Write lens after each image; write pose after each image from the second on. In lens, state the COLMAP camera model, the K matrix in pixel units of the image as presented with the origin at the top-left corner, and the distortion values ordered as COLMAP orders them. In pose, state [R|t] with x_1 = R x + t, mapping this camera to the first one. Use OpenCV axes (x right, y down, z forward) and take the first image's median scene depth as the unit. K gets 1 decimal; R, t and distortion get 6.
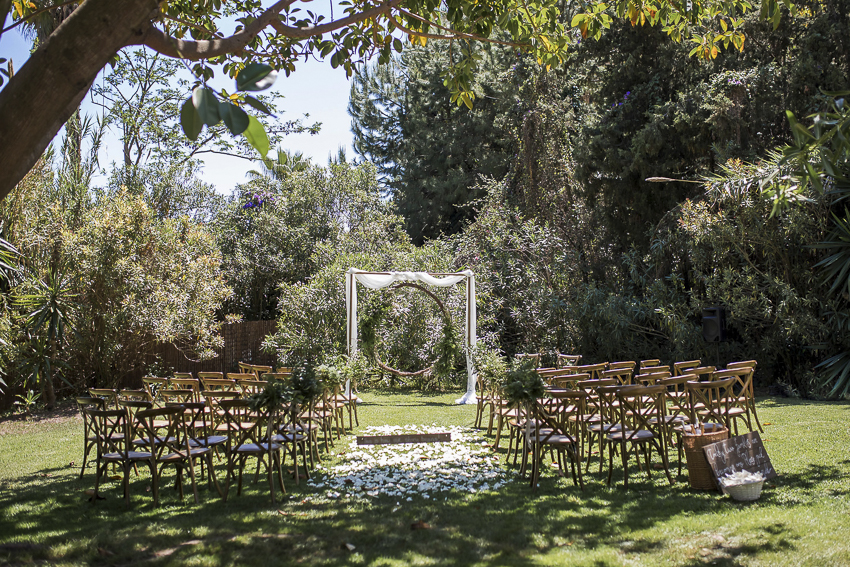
lens RADIAL K [[897.6, 0, 425.0], [0, 897.6, 283.5], [0, 0, 1]] dist [-0.033270, 0.008278]
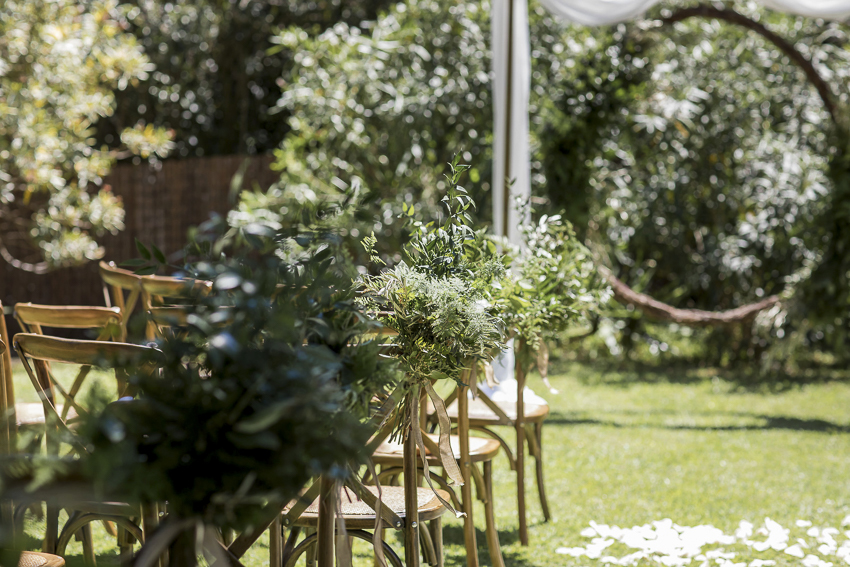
lens RADIAL K [[2213.8, 0, 425.0], [0, 2213.8, 283.5], [0, 0, 1]] dist [0.034213, -1.194932]
pose [[0.993813, 0.015095, -0.110037, -0.021433], [-0.005596, 0.996269, 0.086124, 0.020105], [0.110927, -0.084975, 0.990189, 0.198921]]
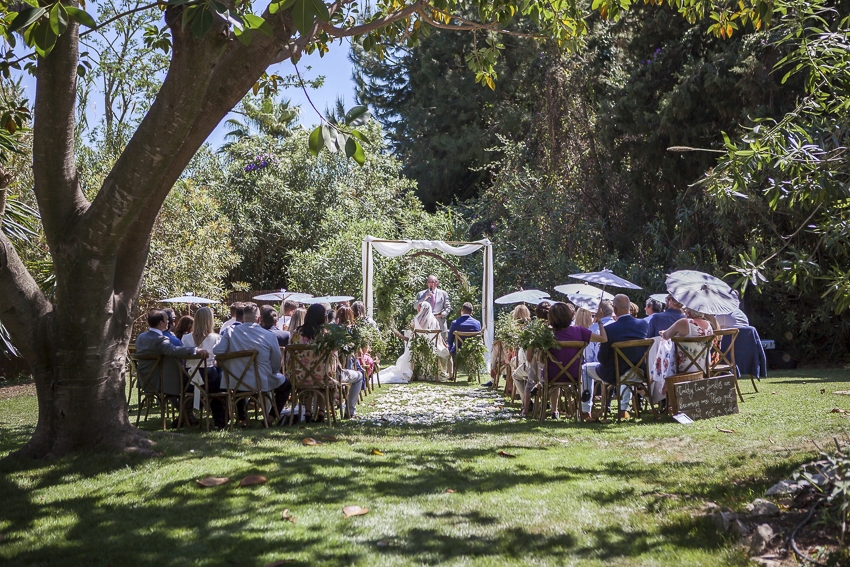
lens RADIAL K [[1052.4, 0, 425.0], [0, 1052.4, 283.5], [0, 0, 1]] dist [-0.017670, -0.017137]
pose [[0.999933, 0.010113, -0.005595, -0.008568], [-0.009951, 0.999555, 0.028111, 0.001617], [0.005877, -0.028053, 0.999589, -0.125568]]
